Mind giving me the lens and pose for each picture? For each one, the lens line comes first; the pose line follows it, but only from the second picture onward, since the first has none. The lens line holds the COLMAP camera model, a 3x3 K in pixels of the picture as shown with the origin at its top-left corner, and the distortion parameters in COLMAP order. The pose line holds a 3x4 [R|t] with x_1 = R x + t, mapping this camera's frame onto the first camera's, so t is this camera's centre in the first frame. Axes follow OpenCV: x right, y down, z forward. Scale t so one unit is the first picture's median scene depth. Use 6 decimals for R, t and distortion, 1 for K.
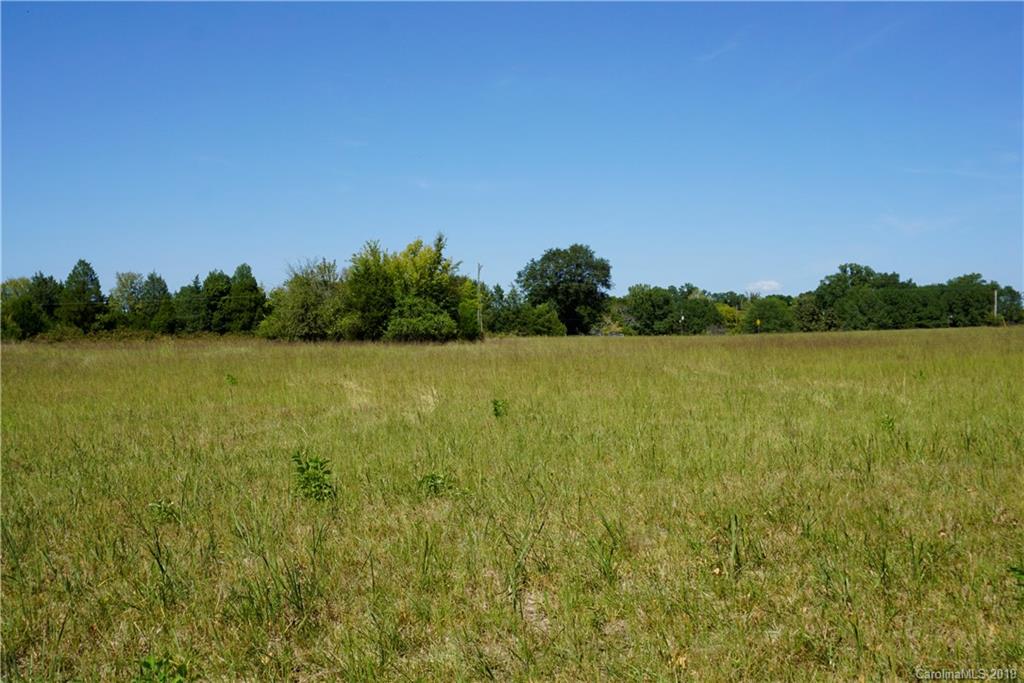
lens RADIAL K [[996.0, 0, 508.9], [0, 996.0, 343.2], [0, 0, 1]] dist [-0.020627, 0.031955]
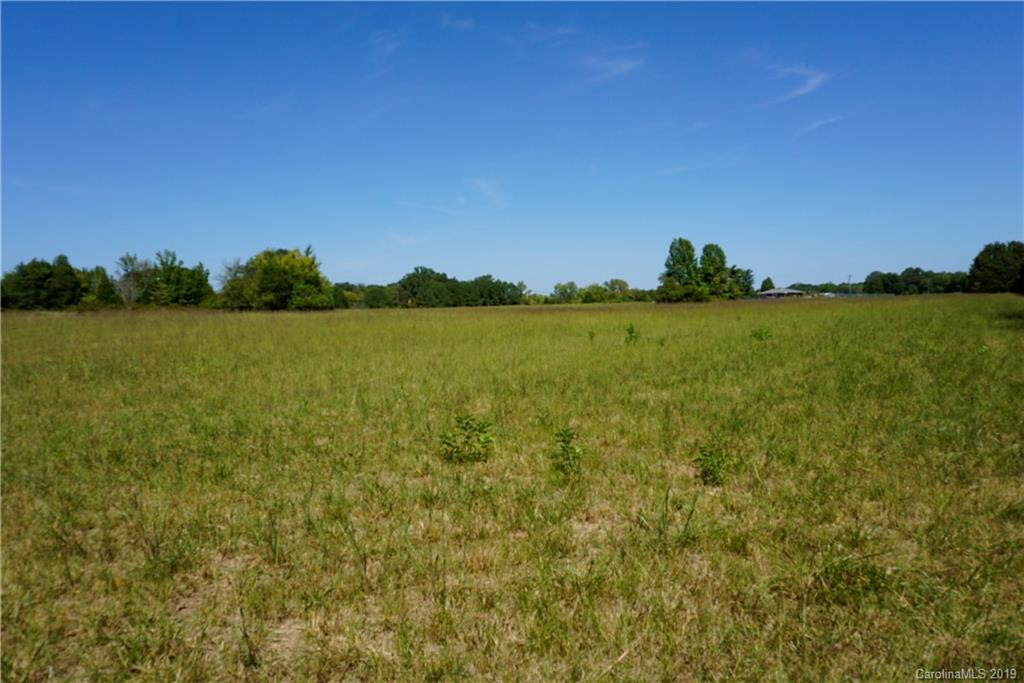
lens RADIAL K [[681.3, 0, 513.7], [0, 681.3, 335.6], [0, 0, 1]] dist [-0.053422, 0.033770]
pose [[0.857185, -0.017397, 0.514714, -0.122049], [0.003838, 0.999617, 0.027395, 0.003611], [-0.514994, -0.021507, 0.856924, -0.043139]]
